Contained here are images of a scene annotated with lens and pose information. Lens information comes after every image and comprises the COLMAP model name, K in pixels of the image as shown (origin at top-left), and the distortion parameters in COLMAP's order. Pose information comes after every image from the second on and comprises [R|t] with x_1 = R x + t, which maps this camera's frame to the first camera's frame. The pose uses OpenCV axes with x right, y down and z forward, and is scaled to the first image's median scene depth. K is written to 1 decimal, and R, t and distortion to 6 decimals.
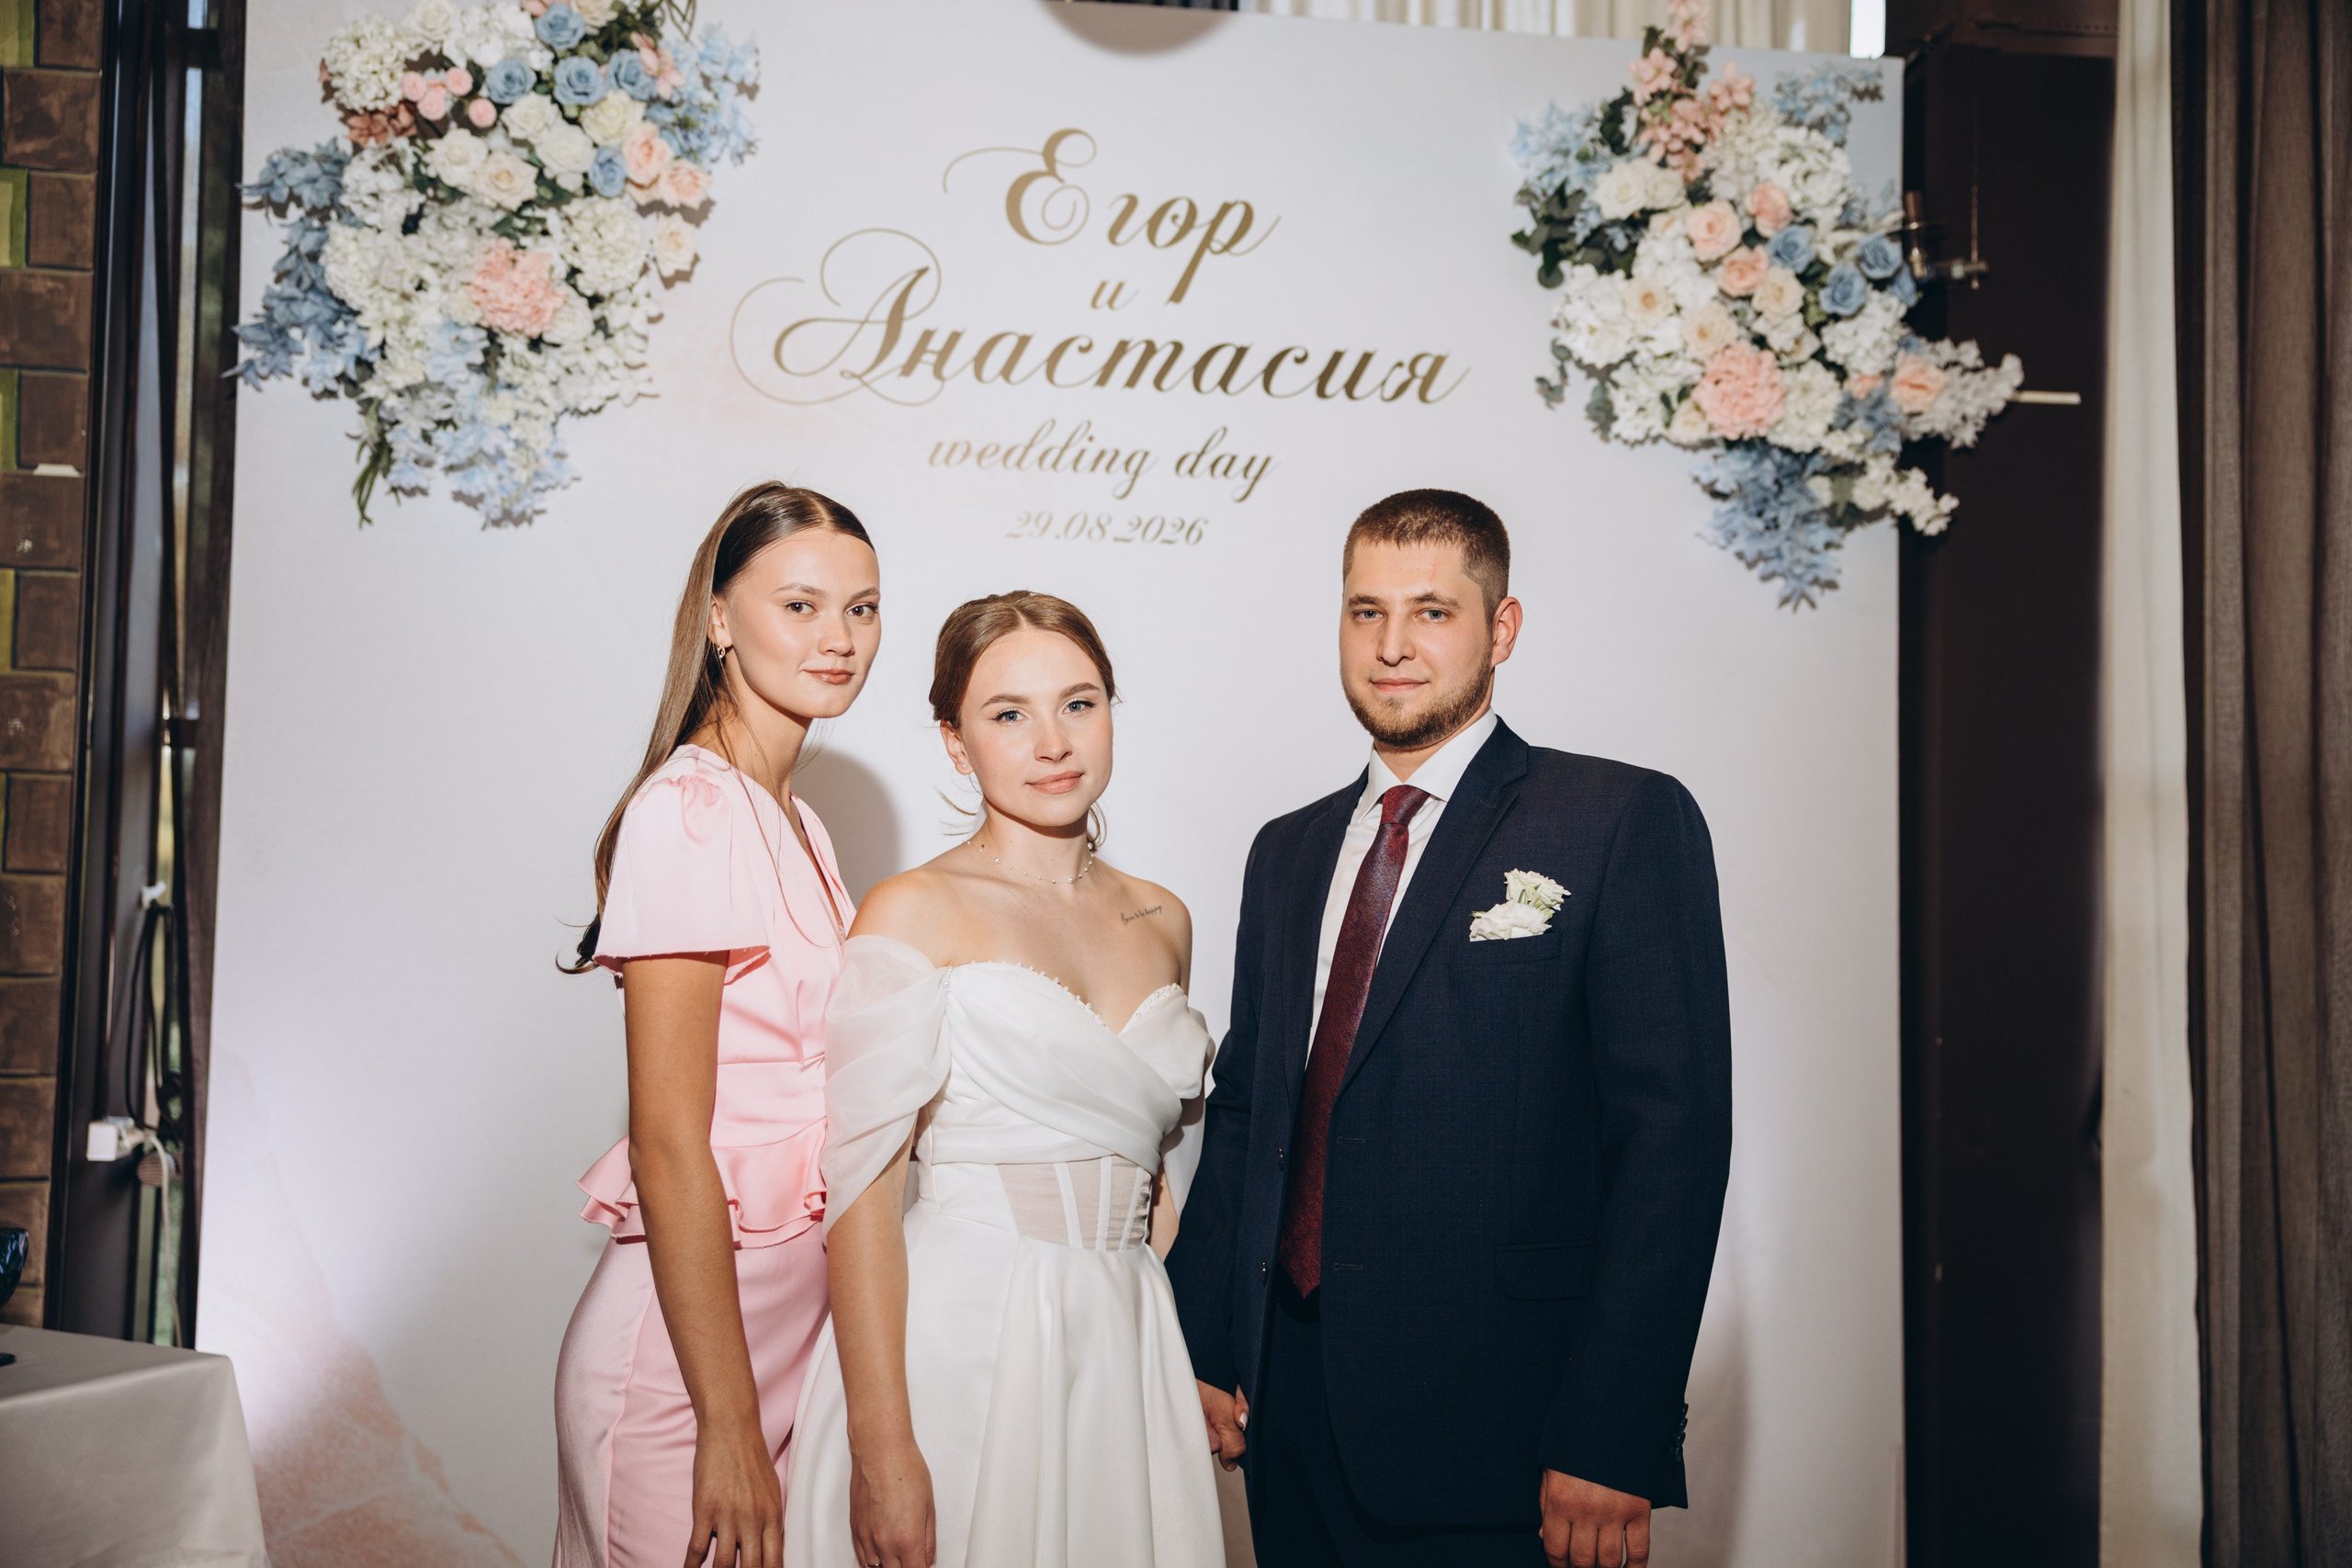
lens RADIAL K [[2340.0, 0, 1188.2], [0, 2340.0, 777.3], [0, 0, 1]] dist [0.131315, -0.137234]
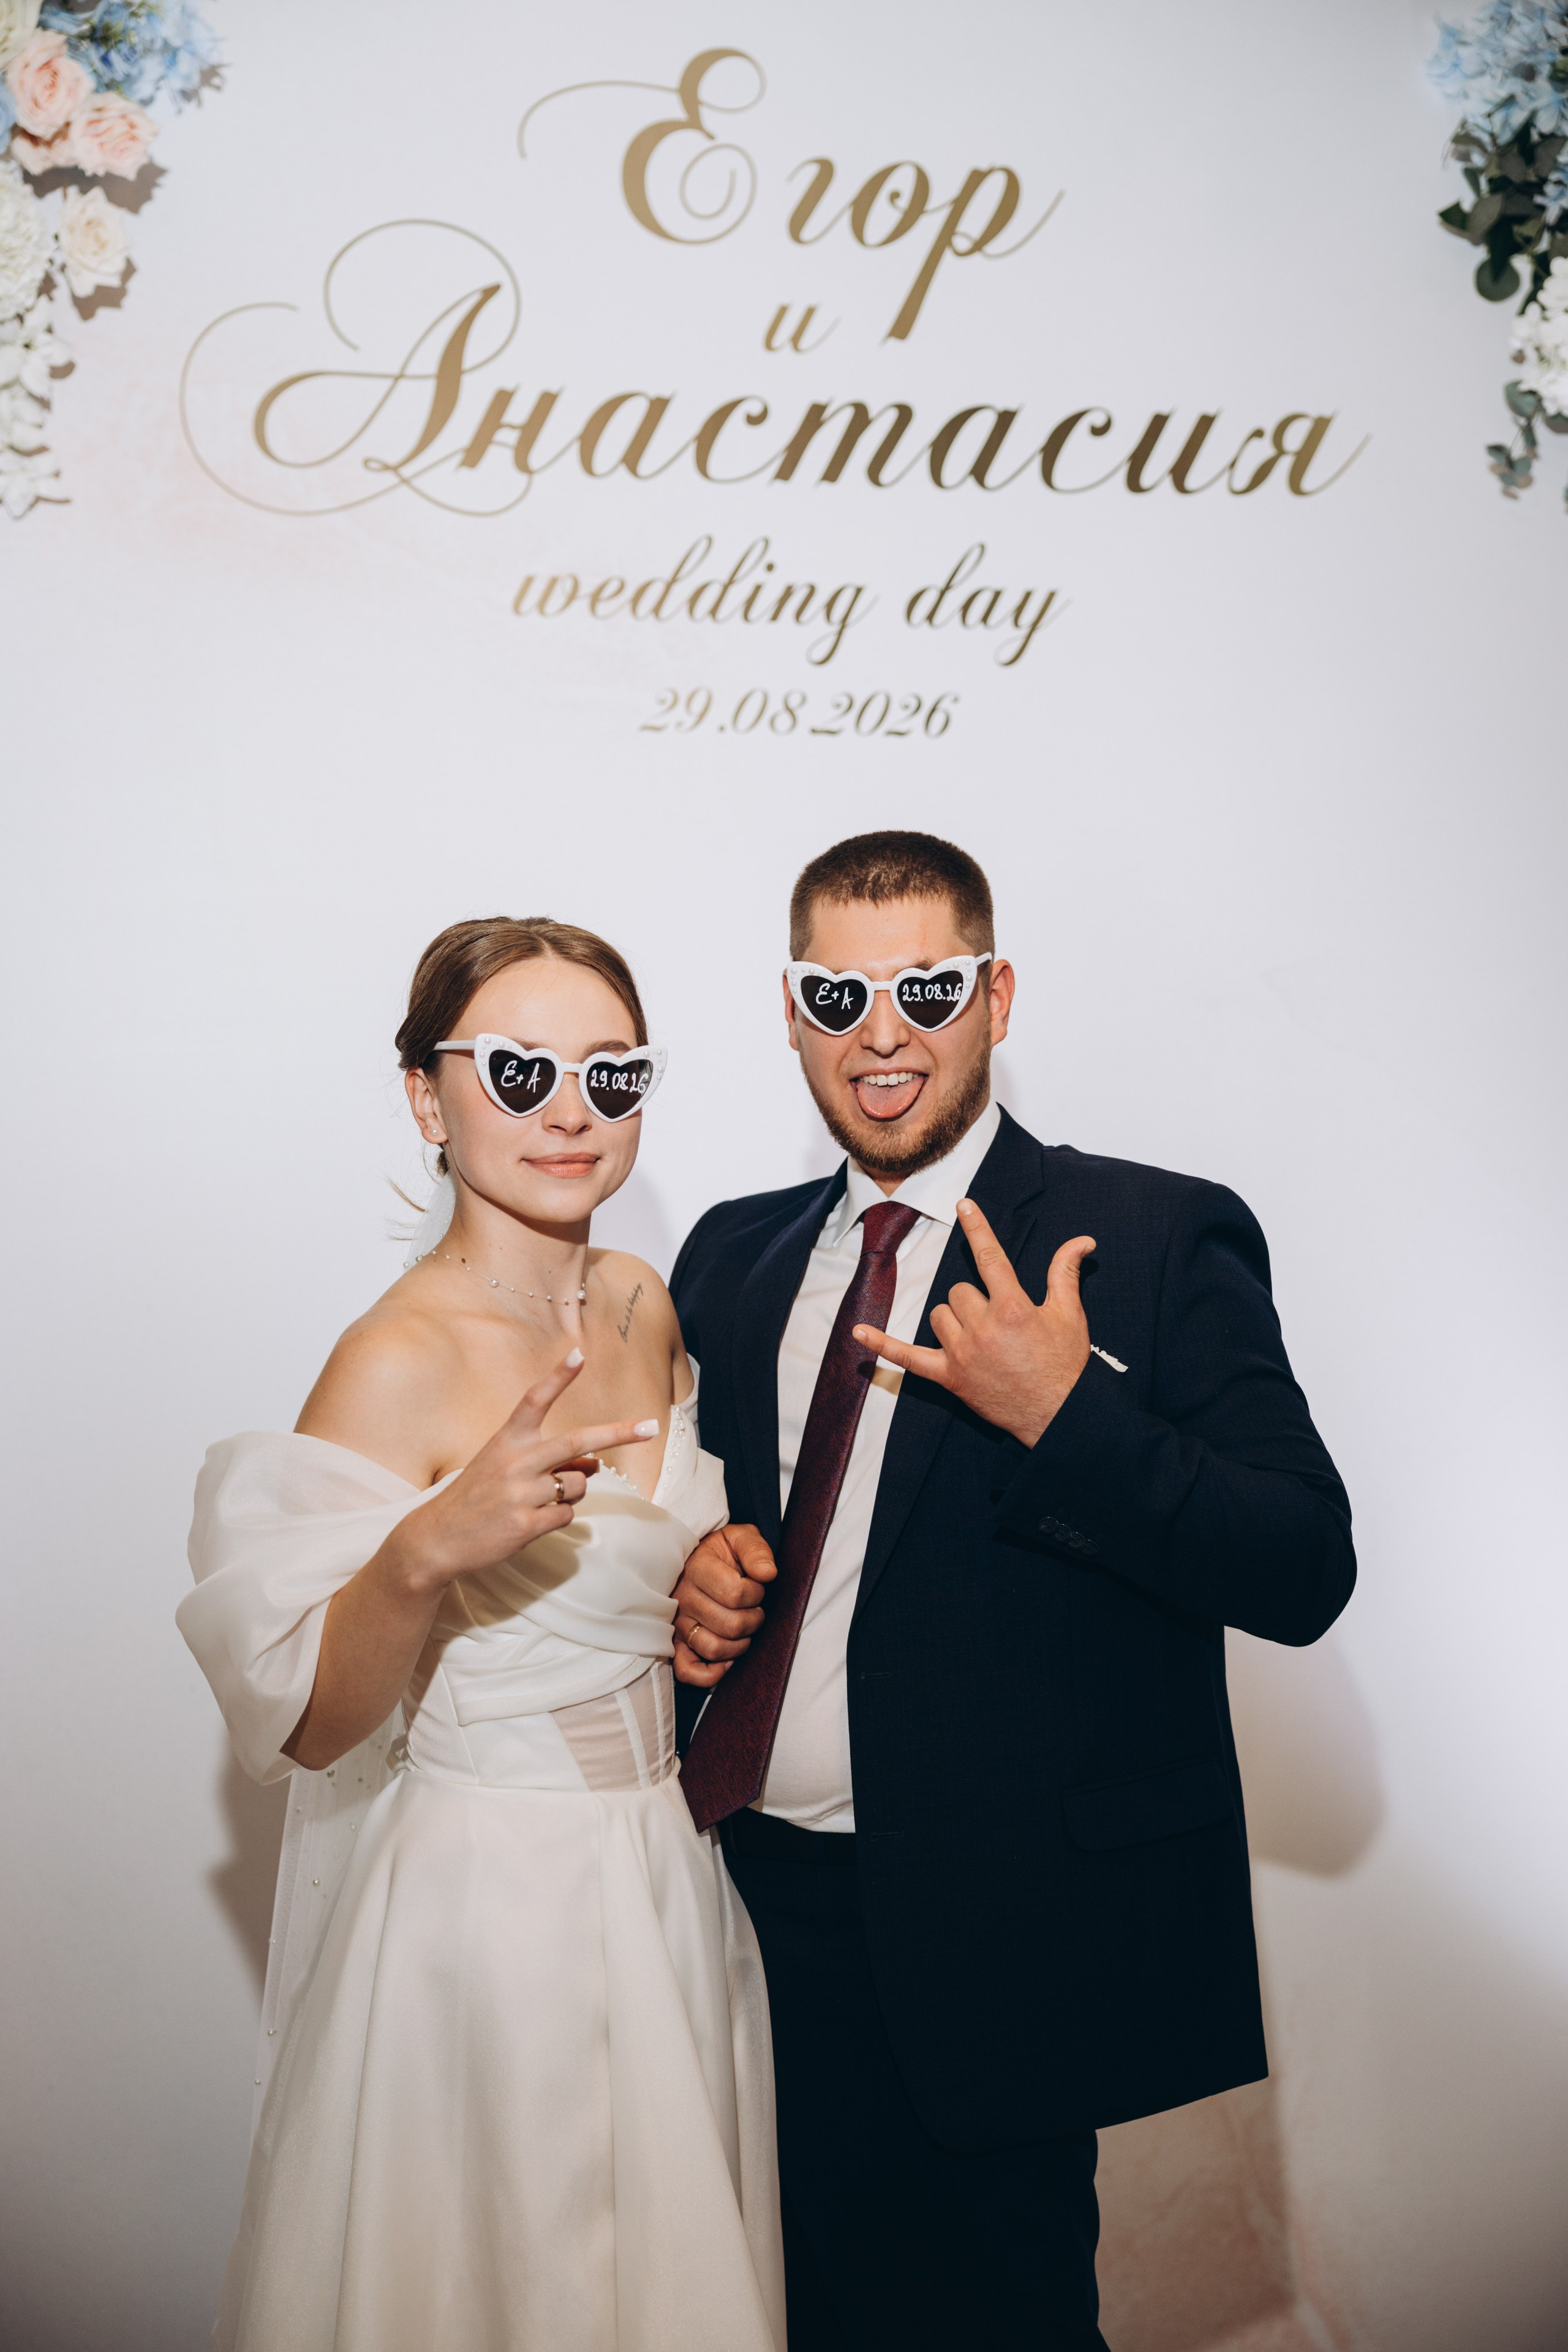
lens RADIAL K [[3318.1, 0, 778.6], [0, 3318.1, 1179.0], [0, 0, 1]] dist [0.458461, -1.114673]
pose [[0.998597, -0.026322, 0.045953, -0.085804], [0.025270, 0.999409, 0.023325, -0.003182], [-0.046540, -0.022131, 0.998671, 0.108481]]
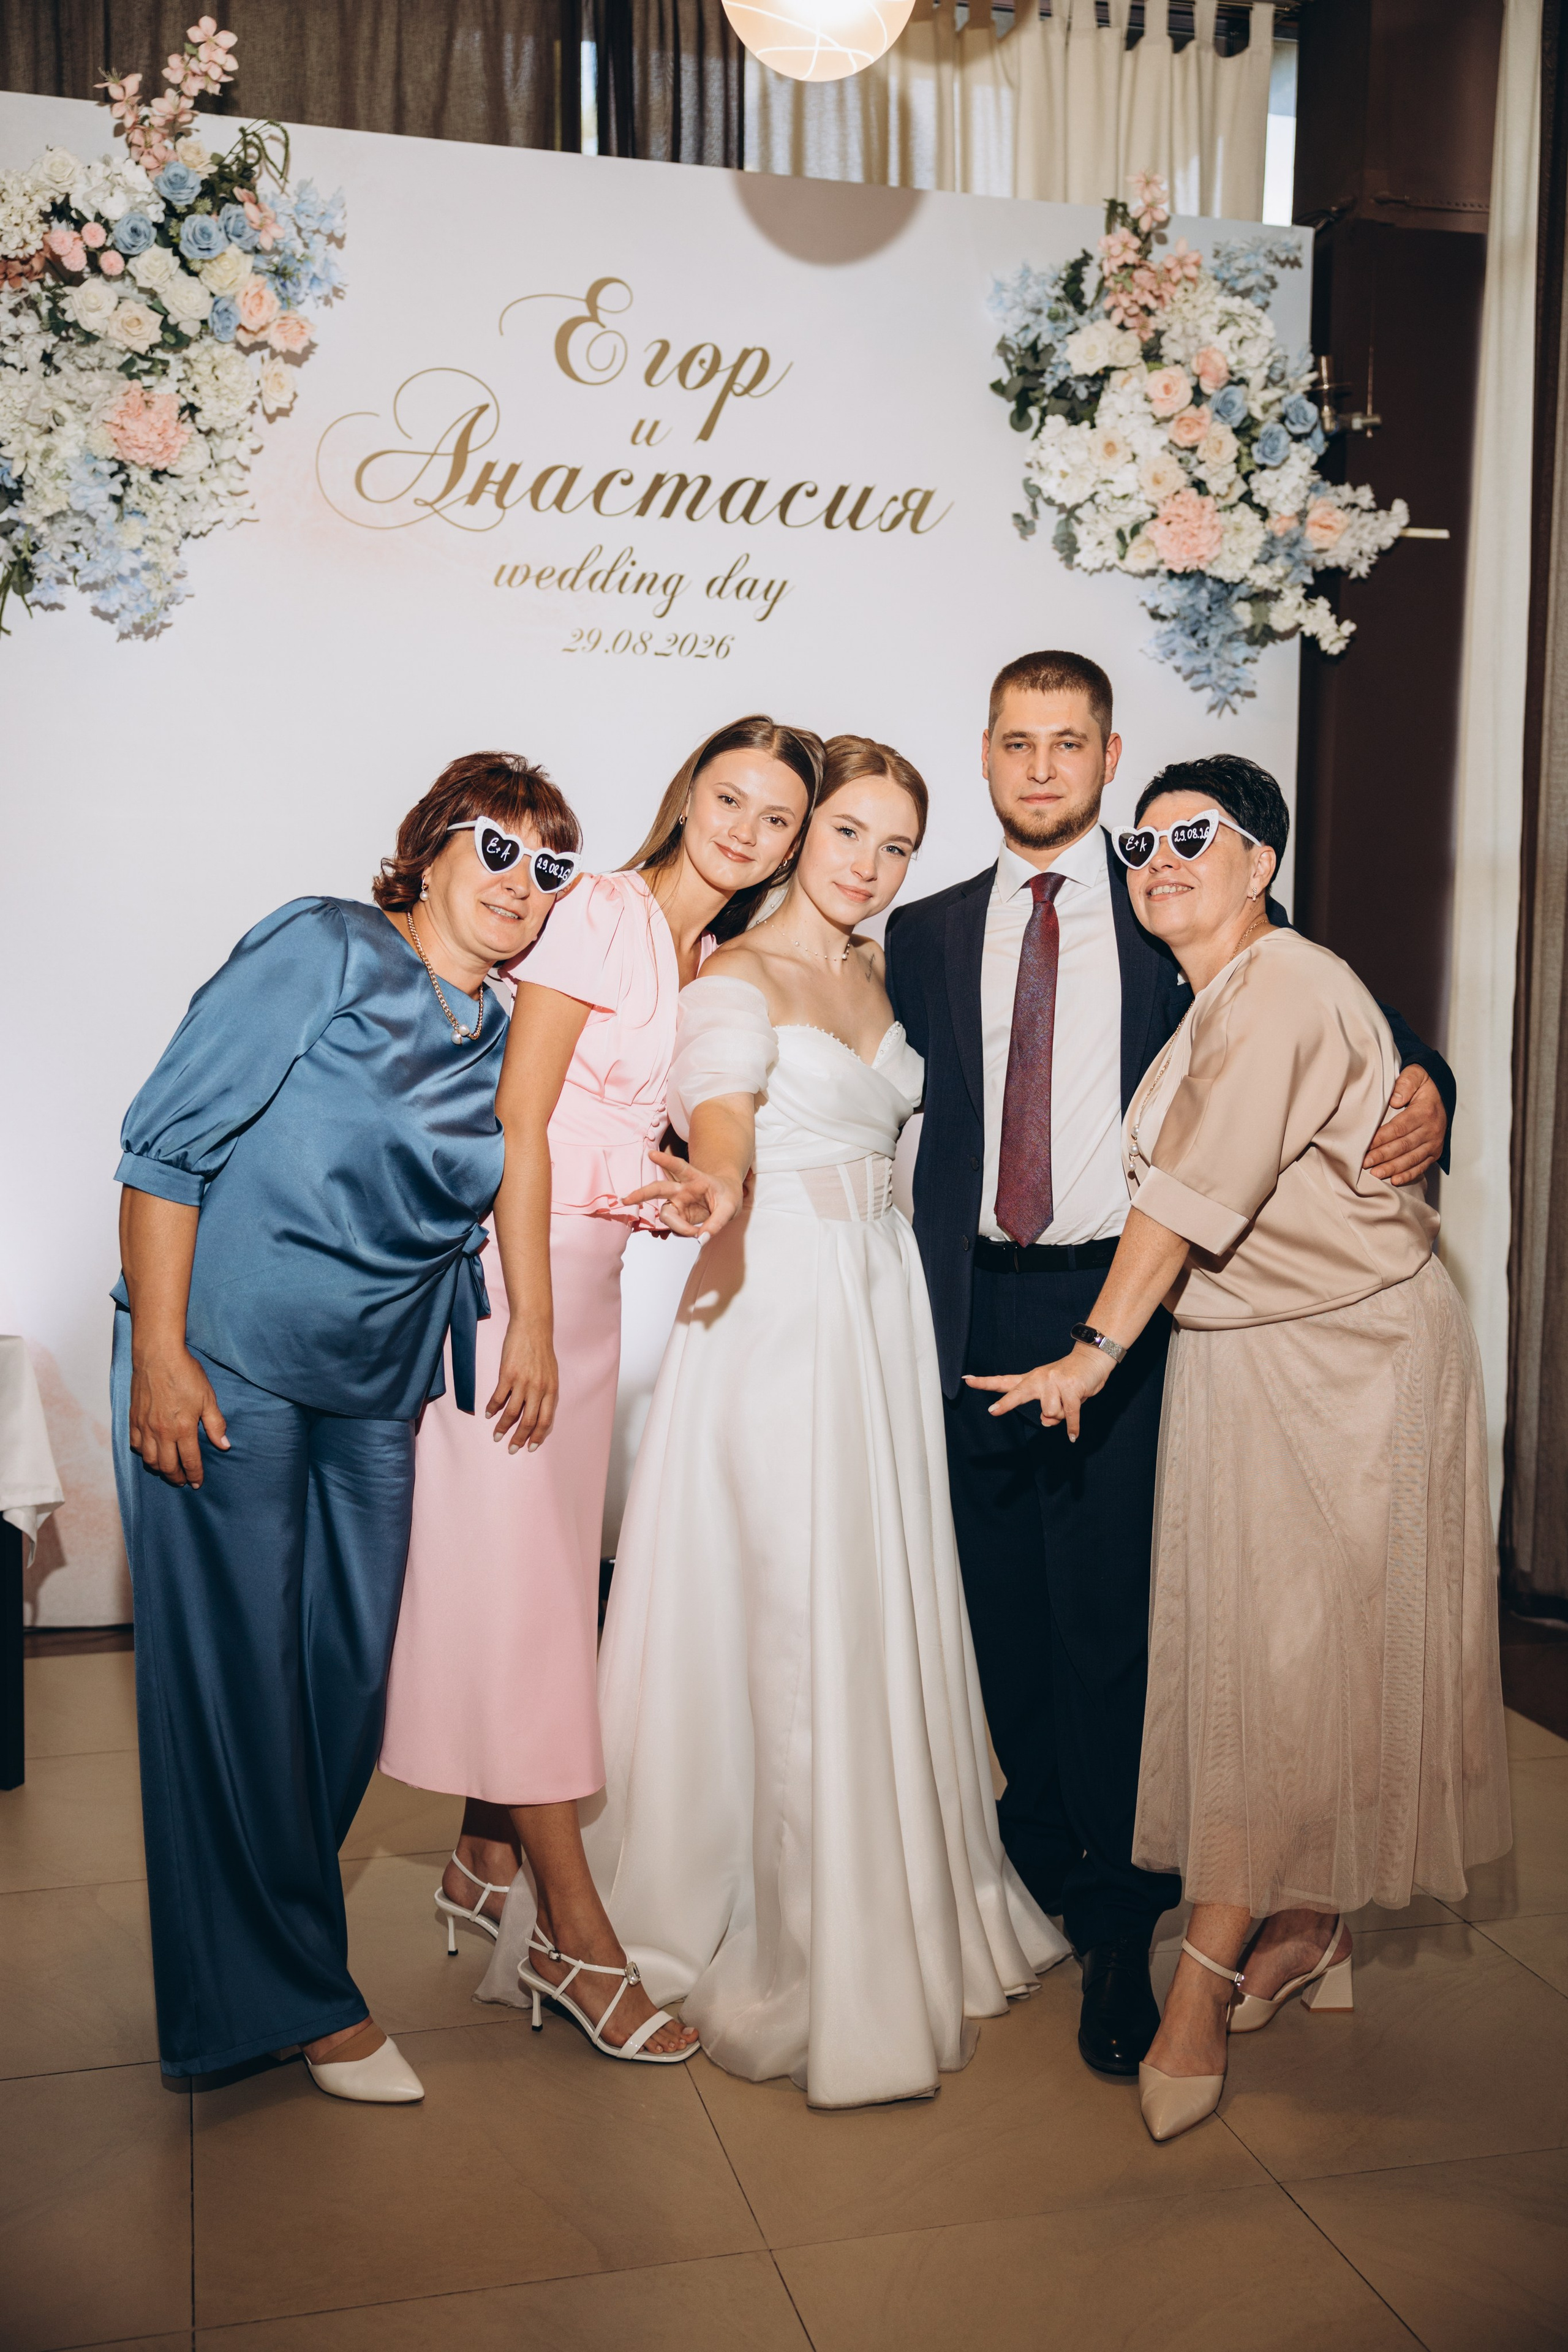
lens RADIAL K [[2378.8, 0, 784.6], [0, 2378.8, 1176.8], [0, 0, 1]] dist [0.149608, -0.171385]
pose [[0.991513, -0.022255, 0.128090, -0.127527], [0.004218, 0.990228, 0.139398, -0.010409], [-0.129941, -0.137674, 0.981917, -0.209754]]
